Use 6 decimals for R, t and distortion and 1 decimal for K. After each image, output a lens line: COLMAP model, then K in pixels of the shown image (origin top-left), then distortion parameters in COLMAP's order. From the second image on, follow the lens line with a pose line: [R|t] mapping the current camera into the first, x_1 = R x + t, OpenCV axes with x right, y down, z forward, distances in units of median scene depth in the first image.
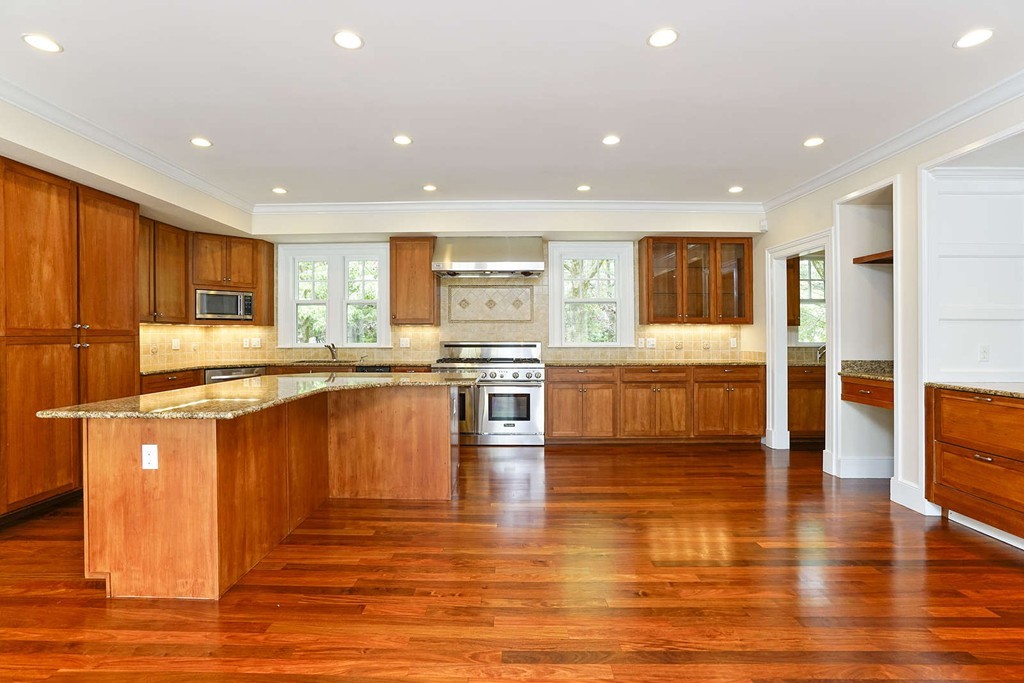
lens RADIAL K [[478.2, 0, 512.0], [0, 478.2, 341.5], [0, 0, 1]] dist [-0.021994, 0.000673]
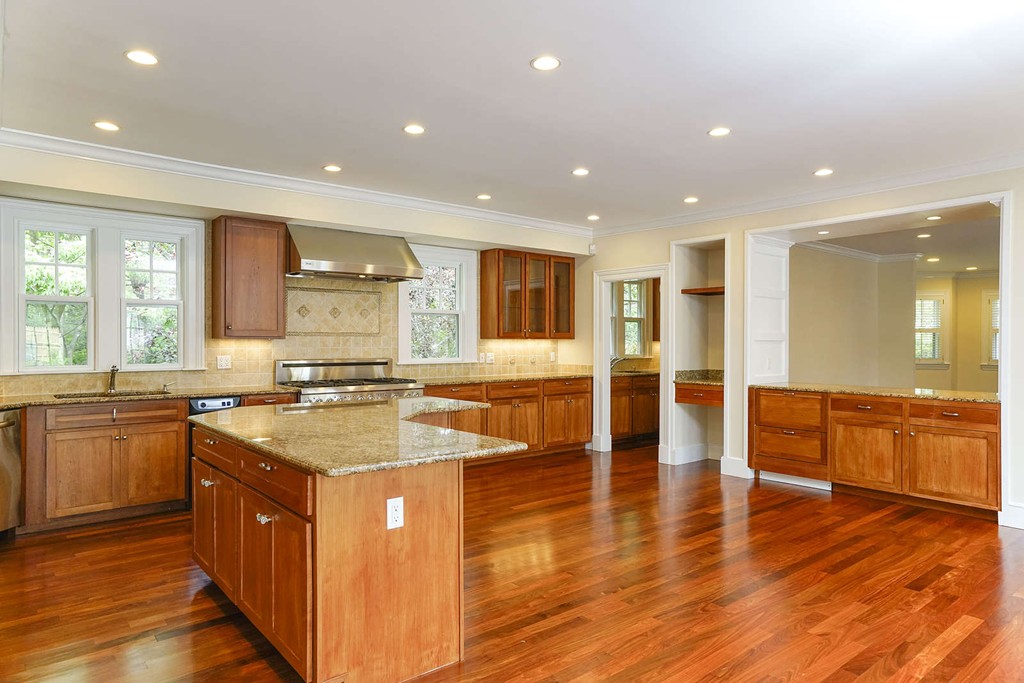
lens RADIAL K [[608.7, 0, 512.6], [0, 608.7, 357.9], [0, 0, 1]] dist [-0.037204, 0.000599]
pose [[0.773933, -0.013727, 0.633119, -0.640165], [0.007850, 0.999896, 0.012083, -0.016836], [-0.633219, -0.004382, 0.773960, 0.032661]]
